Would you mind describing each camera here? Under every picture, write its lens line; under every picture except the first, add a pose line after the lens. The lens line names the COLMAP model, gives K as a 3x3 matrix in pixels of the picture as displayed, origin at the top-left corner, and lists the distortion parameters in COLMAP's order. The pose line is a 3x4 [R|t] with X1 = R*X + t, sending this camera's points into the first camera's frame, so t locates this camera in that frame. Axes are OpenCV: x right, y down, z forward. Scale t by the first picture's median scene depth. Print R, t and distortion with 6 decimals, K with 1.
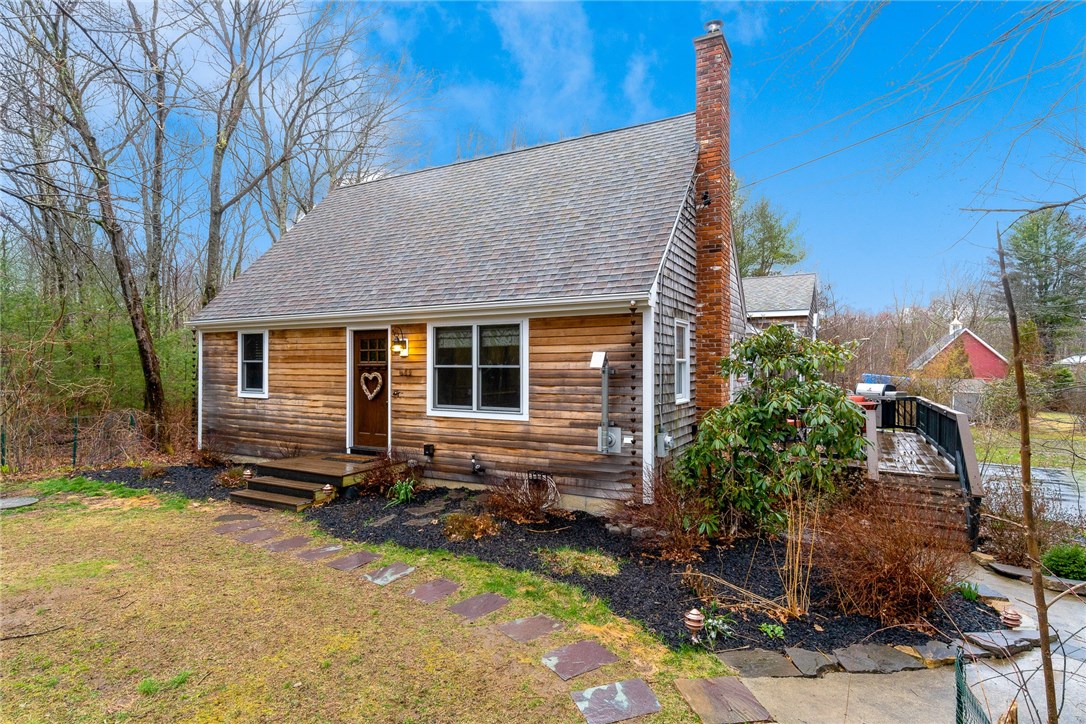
lens RADIAL K [[569.3, 0, 543.0], [0, 569.3, 362.0], [0, 0, 1]] dist [0.003500, -0.000047]
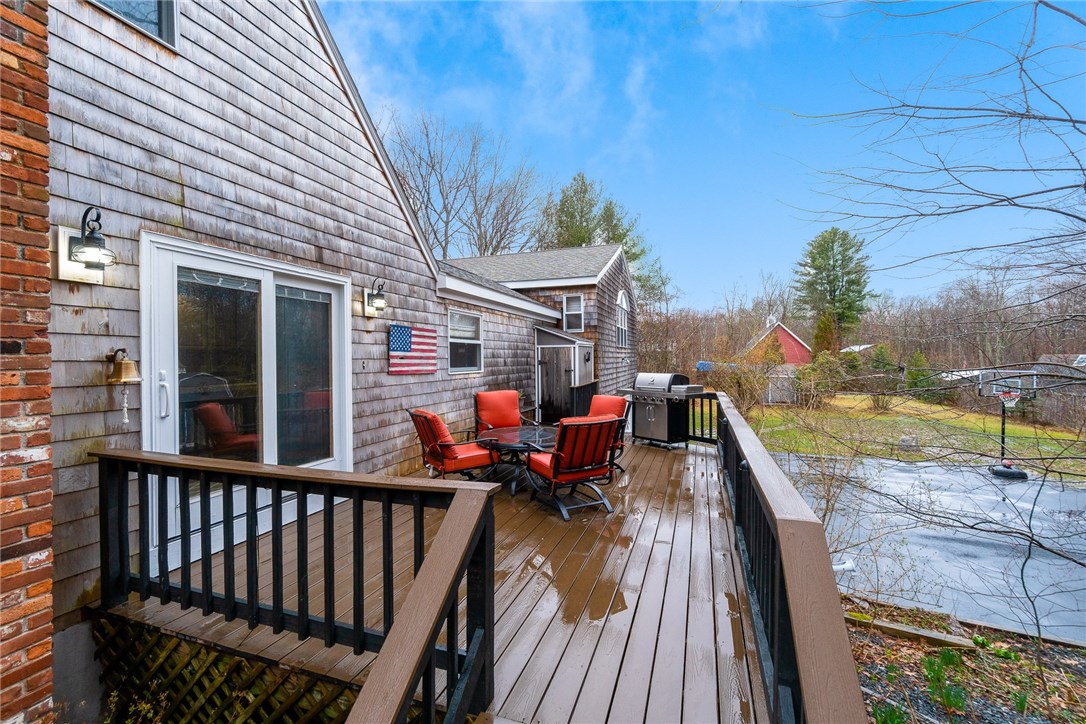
lens RADIAL K [[465.2, 0, 543.0], [0, 465.2, 362.0], [0, 0, 1]] dist [-0.003871, -0.000390]
pose [[0.985489, -0.017414, 0.168844, 0.593758], [0.015482, 0.999799, 0.012753, 0.027346], [-0.169032, -0.009954, 0.985560, 0.821931]]
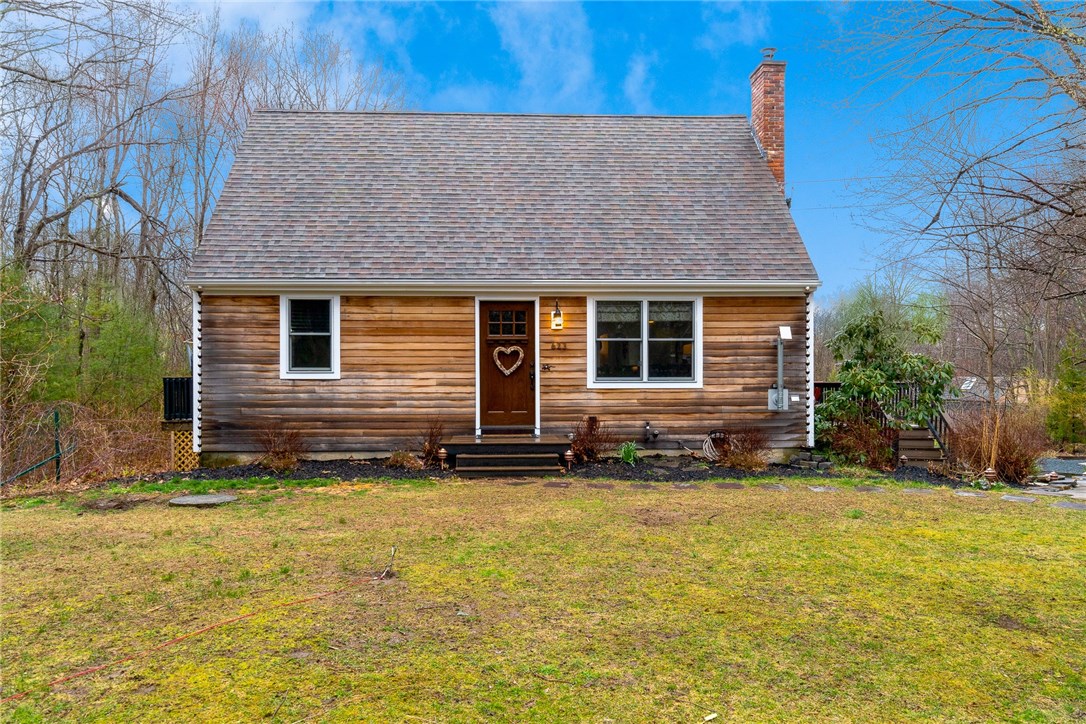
lens RADIAL K [[848.0, 0, 541.4], [0, 848.0, 375.7], [0, 0, 1]] dist [-0.003906, -0.000441]
pose [[0.850083, -0.000898, 0.526648, -1.077619], [0.000273, 0.999999, 0.001264, 0.070707], [-0.526649, -0.000931, 0.850082, -0.232957]]
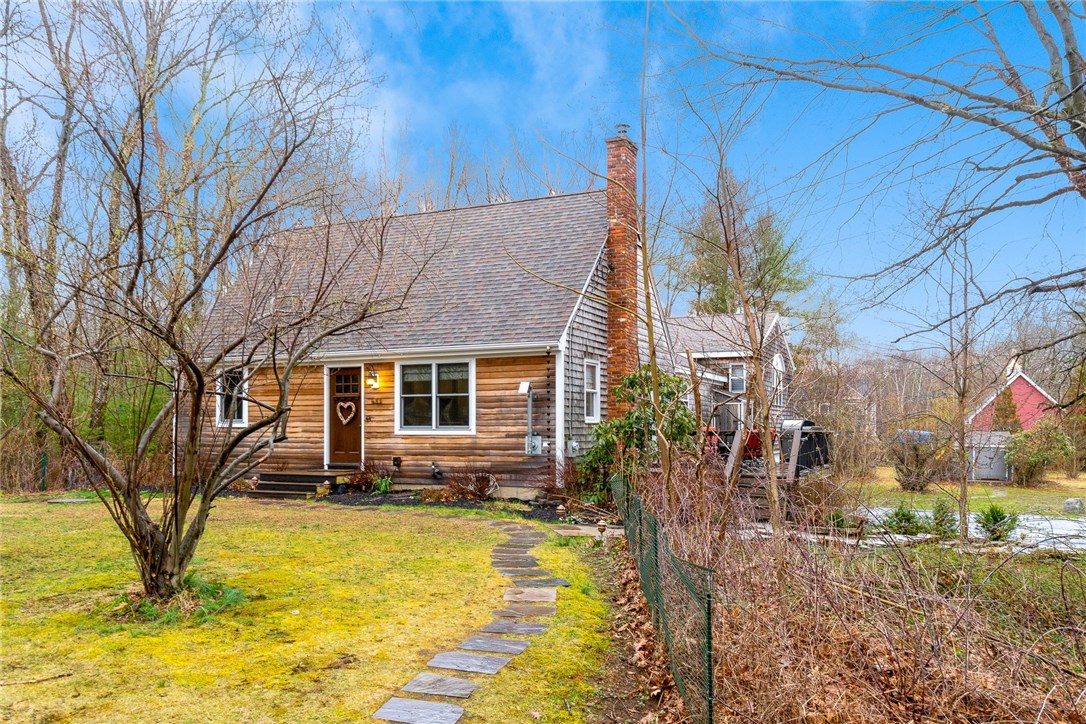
lens RADIAL K [[851.2, 0, 556.6], [0, 851.2, 422.8], [0, 0, 1]] dist [-0.003933, -0.000228]
pose [[0.997181, -0.002011, 0.075008, 0.013895], [0.002043, 0.999998, -0.000351, 0.070083], [-0.075007, 0.000503, 0.997183, -0.934610]]
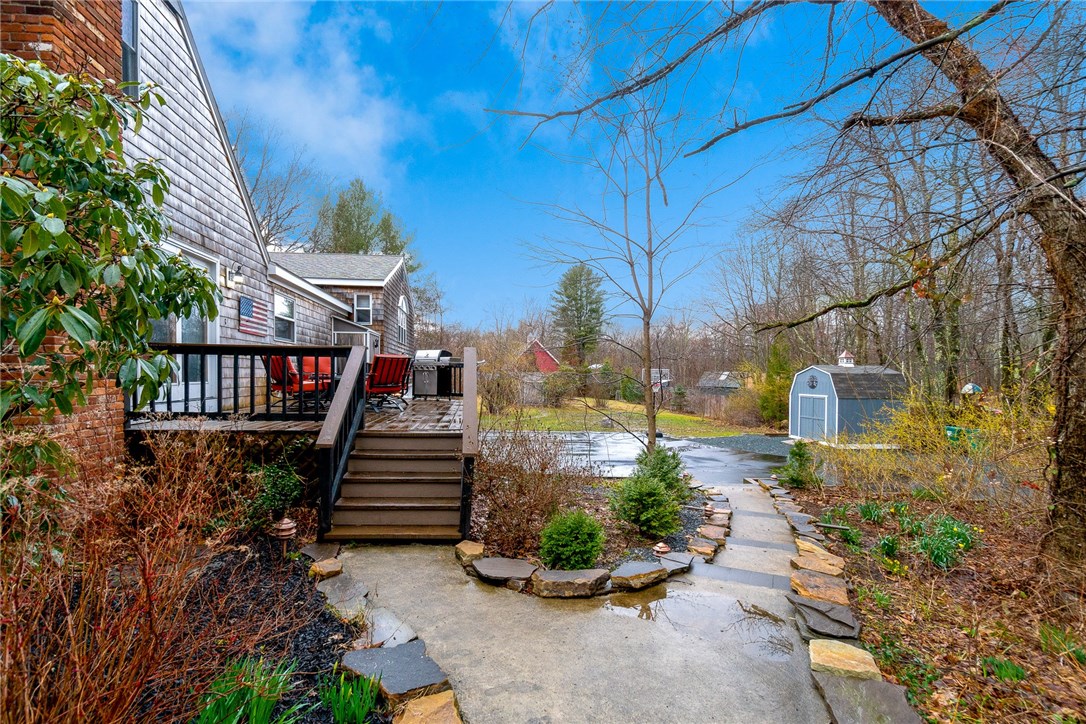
lens RADIAL K [[476.4, 0, 527.3], [0, 476.4, 375.2], [0, 0, 1]] dist [-0.003218, -0.000148]
pose [[0.820449, 0.000477, 0.571720, 0.431196], [-0.005709, 0.999957, 0.007359, 0.119451], [-0.571692, -0.009301, 0.820416, 0.441330]]
